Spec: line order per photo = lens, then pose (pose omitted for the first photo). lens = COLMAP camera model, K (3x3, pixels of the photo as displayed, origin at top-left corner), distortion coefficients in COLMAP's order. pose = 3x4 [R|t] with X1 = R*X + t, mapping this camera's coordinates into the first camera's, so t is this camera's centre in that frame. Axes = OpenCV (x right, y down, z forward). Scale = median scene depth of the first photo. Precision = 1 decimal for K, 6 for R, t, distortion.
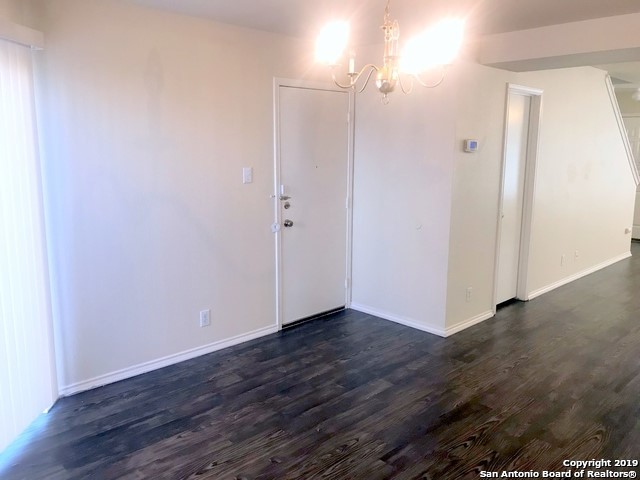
lens RADIAL K [[529.0, 0, 317.9], [0, 529.0, 241.0], [0, 0, 1]] dist [0.028896, -0.020379]
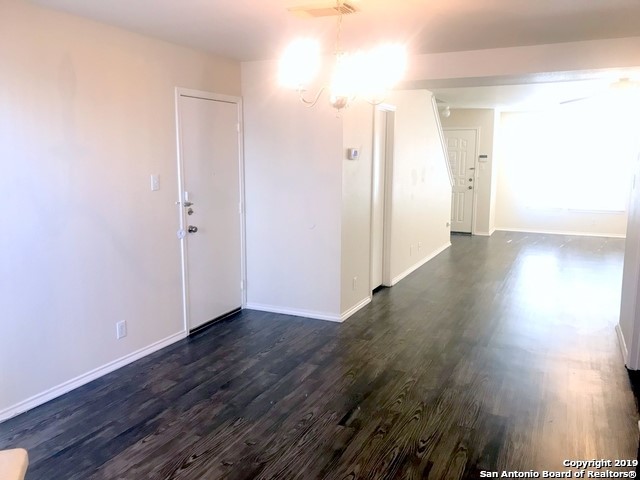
lens RADIAL K [[529.0, 0, 322.5], [0, 529.0, 237.3], [0, 0, 1]] dist [0.028896, -0.020379]
pose [[0.936075, -0.057413, 0.347085, -0.205626], [0.065925, 0.997743, -0.012755, 0.013934], [-0.345569, 0.034821, 0.937747, -0.054654]]
